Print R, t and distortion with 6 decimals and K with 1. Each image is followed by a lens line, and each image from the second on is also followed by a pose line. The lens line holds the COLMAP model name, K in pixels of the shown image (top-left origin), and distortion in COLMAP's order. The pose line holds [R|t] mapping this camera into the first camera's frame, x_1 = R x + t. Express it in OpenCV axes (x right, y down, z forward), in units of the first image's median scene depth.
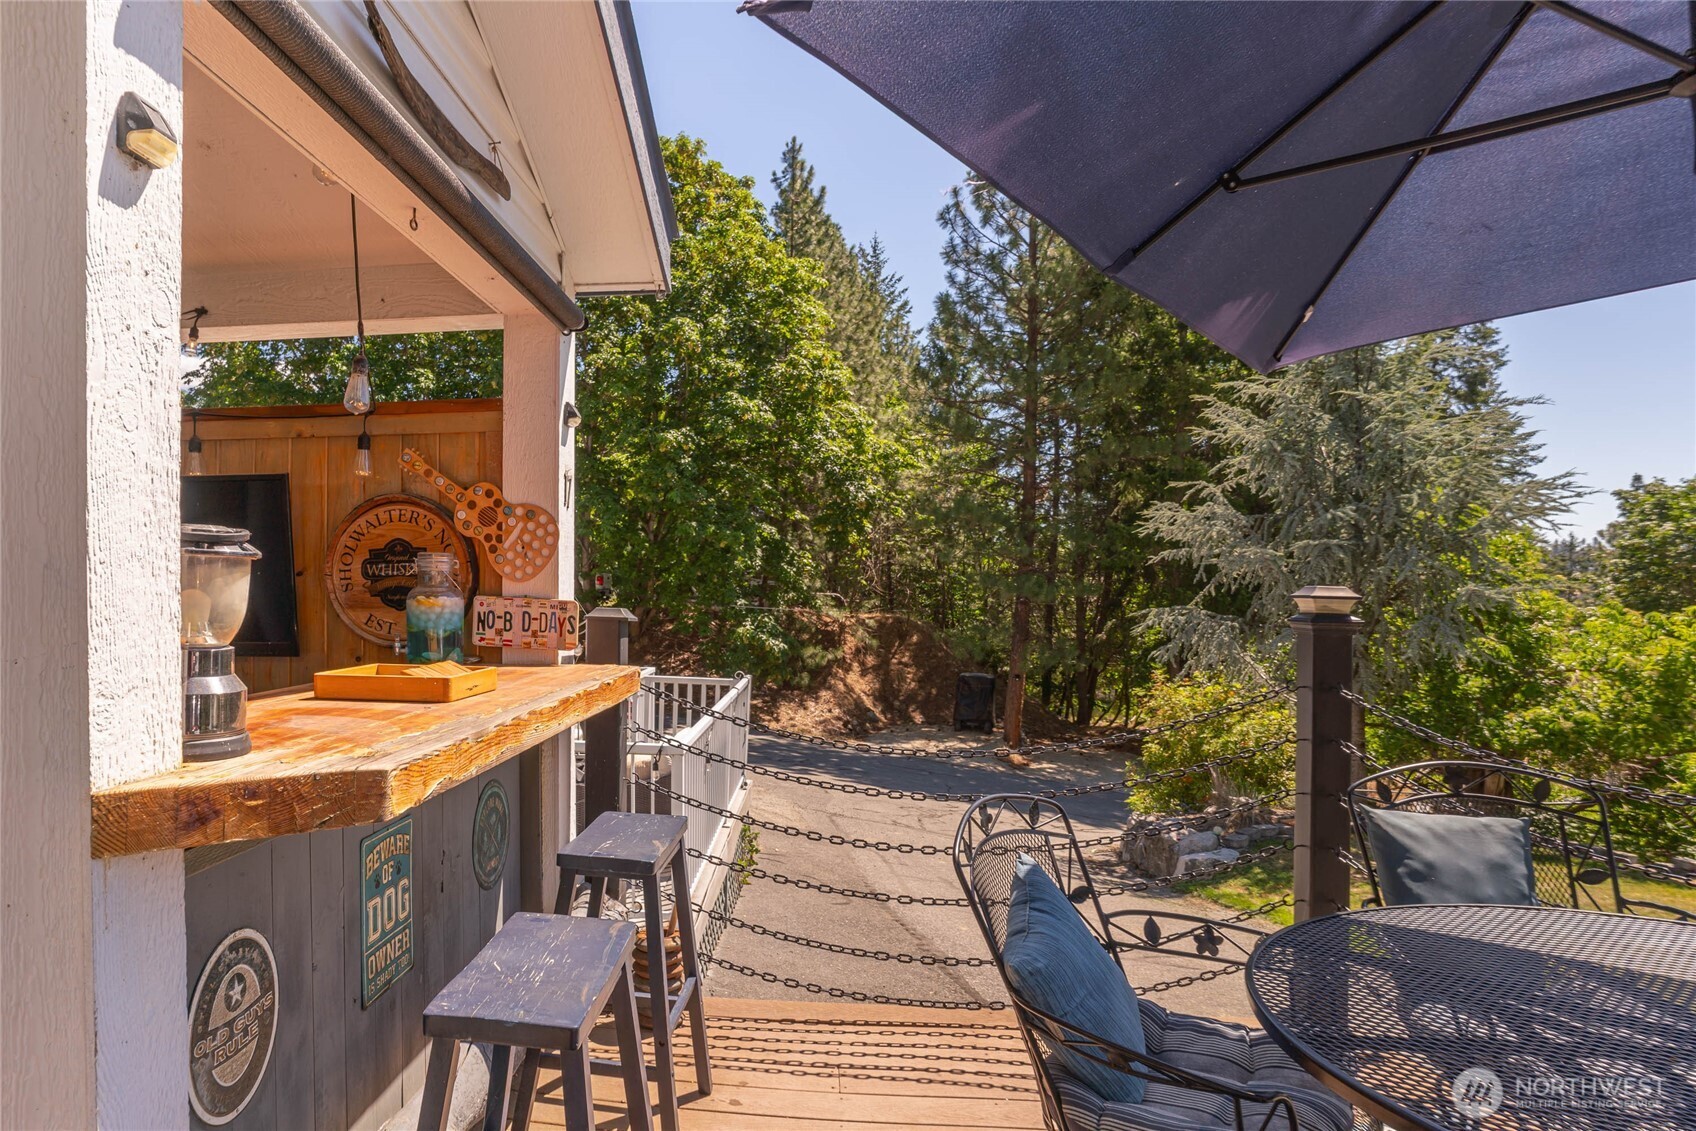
lens RADIAL K [[1019.5, 0, 754.3], [0, 1019.5, 605.2], [0, 0, 1]] dist [-0.067940, 0.040268]
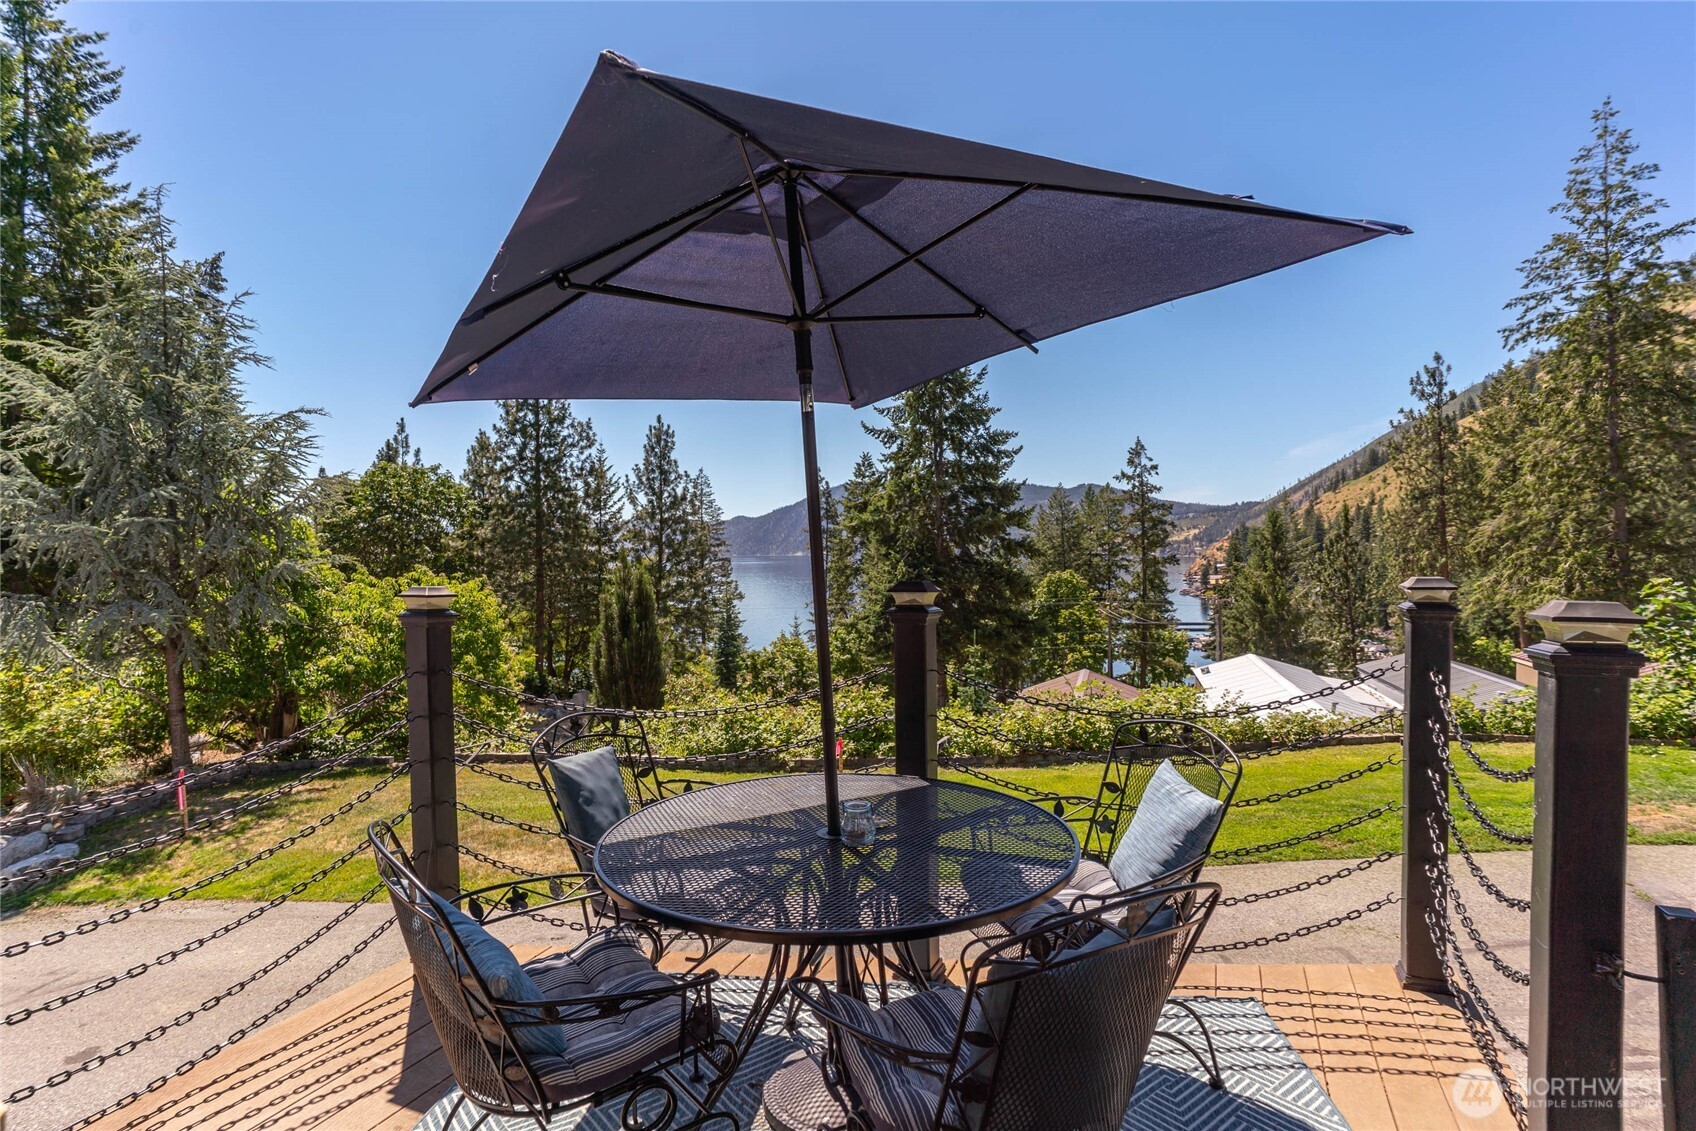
lens RADIAL K [[901.4, 0, 817.0], [0, 901.4, 568.8], [0, 0, 1]] dist [-0.065182, 0.044187]
pose [[0.311175, -0.021456, 0.950110, -0.289932], [0.021141, 0.999654, 0.015651, -0.043823], [-0.950117, 0.015216, 0.311521, 0.225140]]
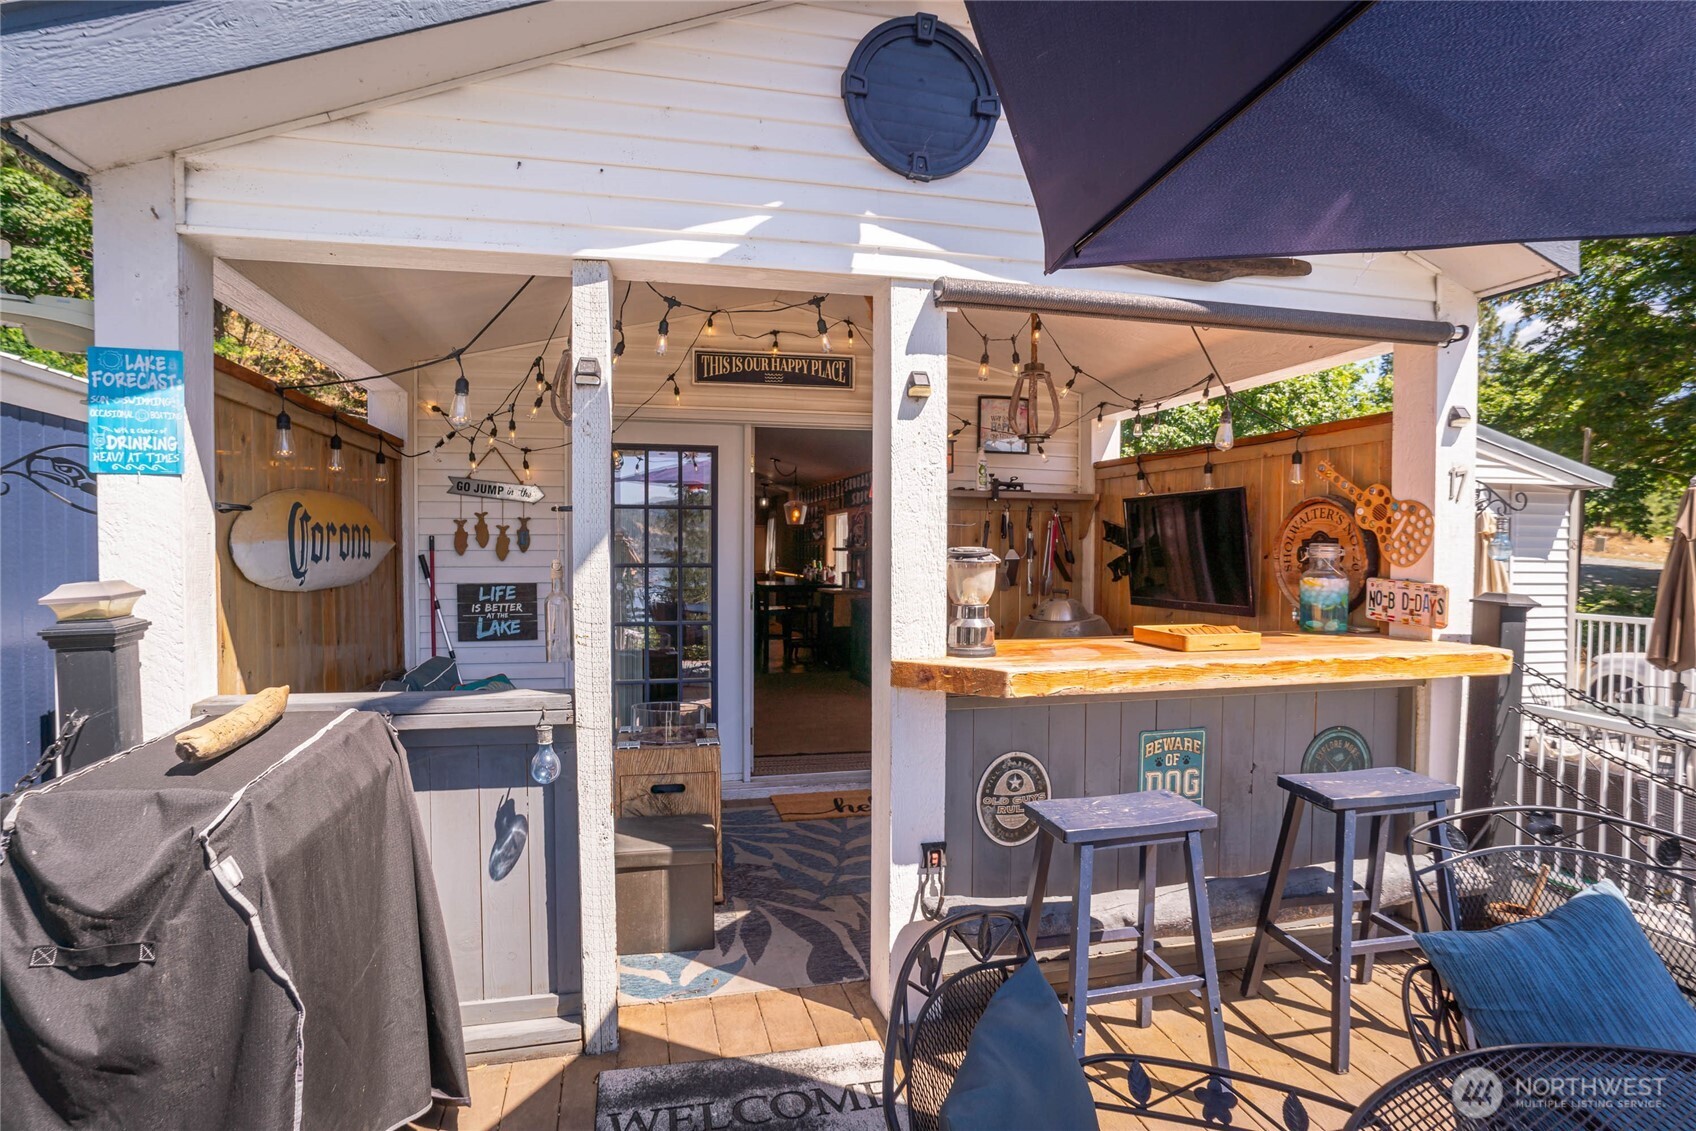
lens RADIAL K [[901.4, 0, 817.0], [0, 901.4, 568.8], [0, 0, 1]] dist [-0.065182, 0.044187]
pose [[0.339324, 0.023917, -0.940366, 0.496632], [-0.017451, 0.999665, 0.019128, -0.028666], [0.940508, 0.009920, 0.339627, 0.018615]]
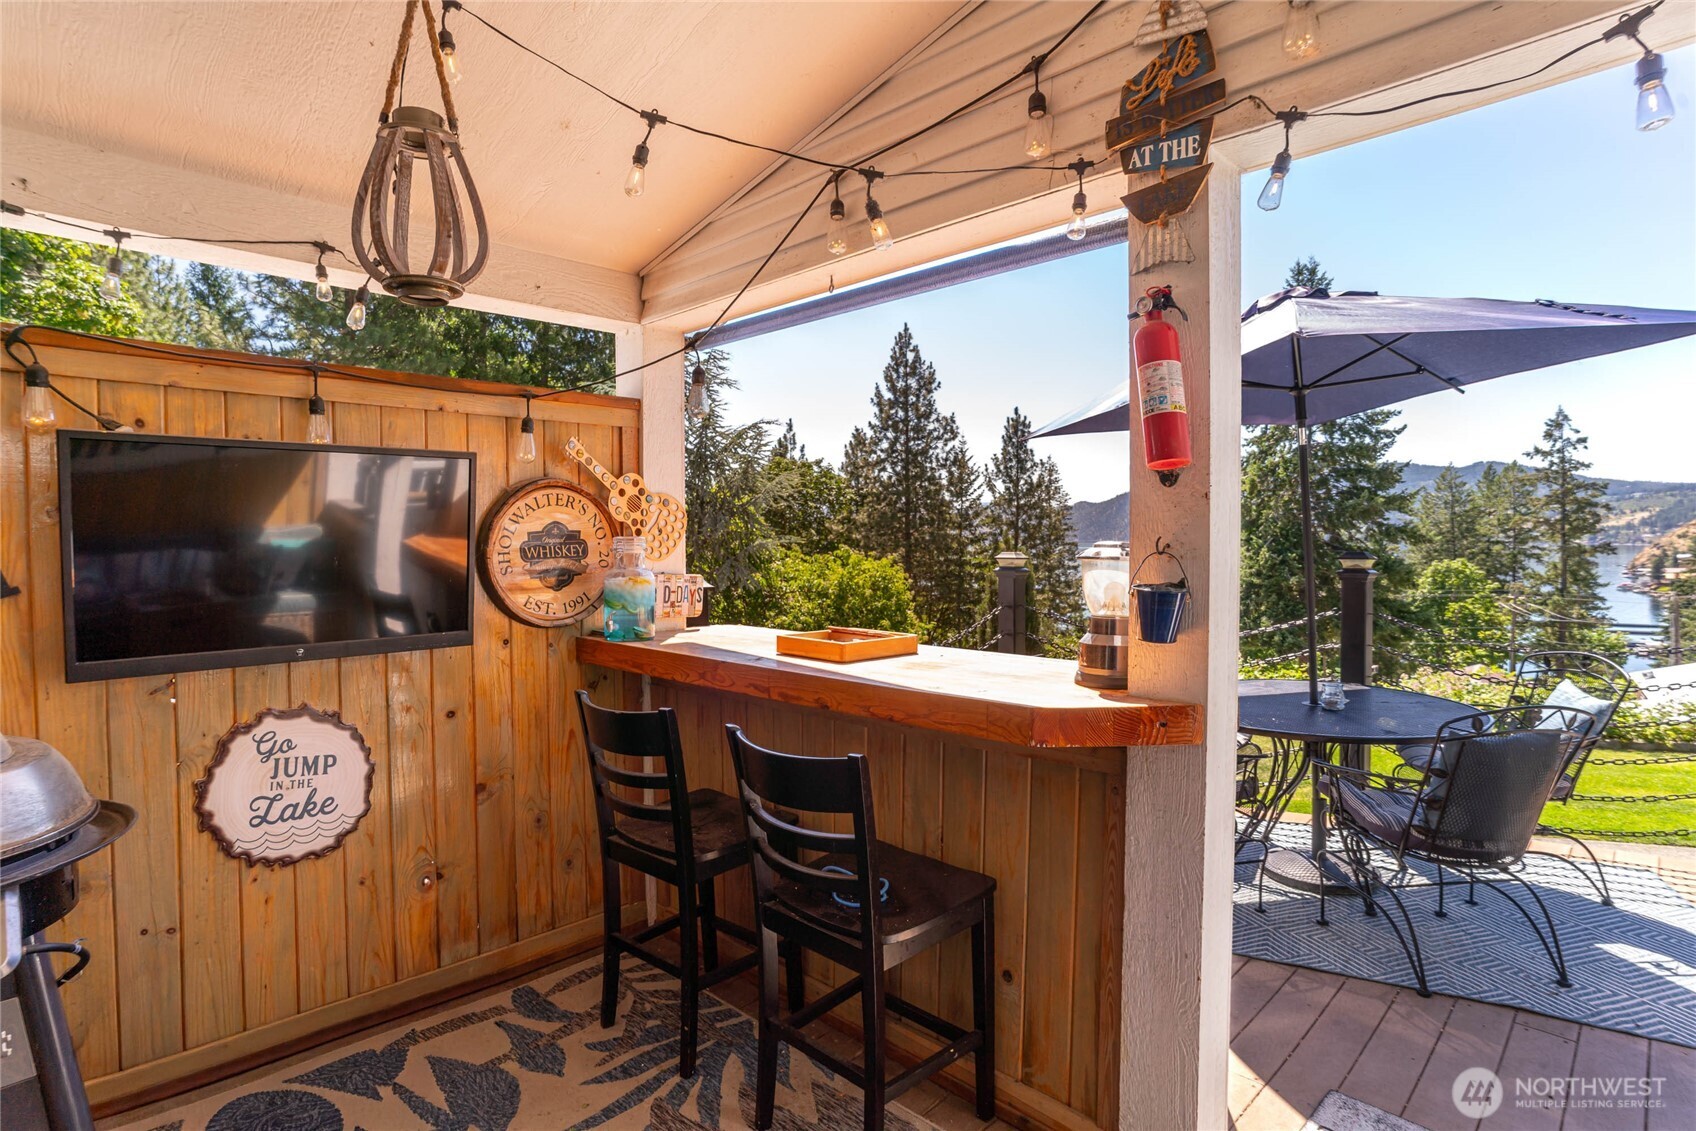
lens RADIAL K [[901.4, 0, 817.0], [0, 901.4, 568.8], [0, 0, 1]] dist [-0.065182, 0.044187]
pose [[0.622316, -0.029549, 0.782208, -0.919484], [0.014455, 0.999551, 0.026259, -0.037992], [-0.782632, -0.005035, 0.622464, 0.218350]]
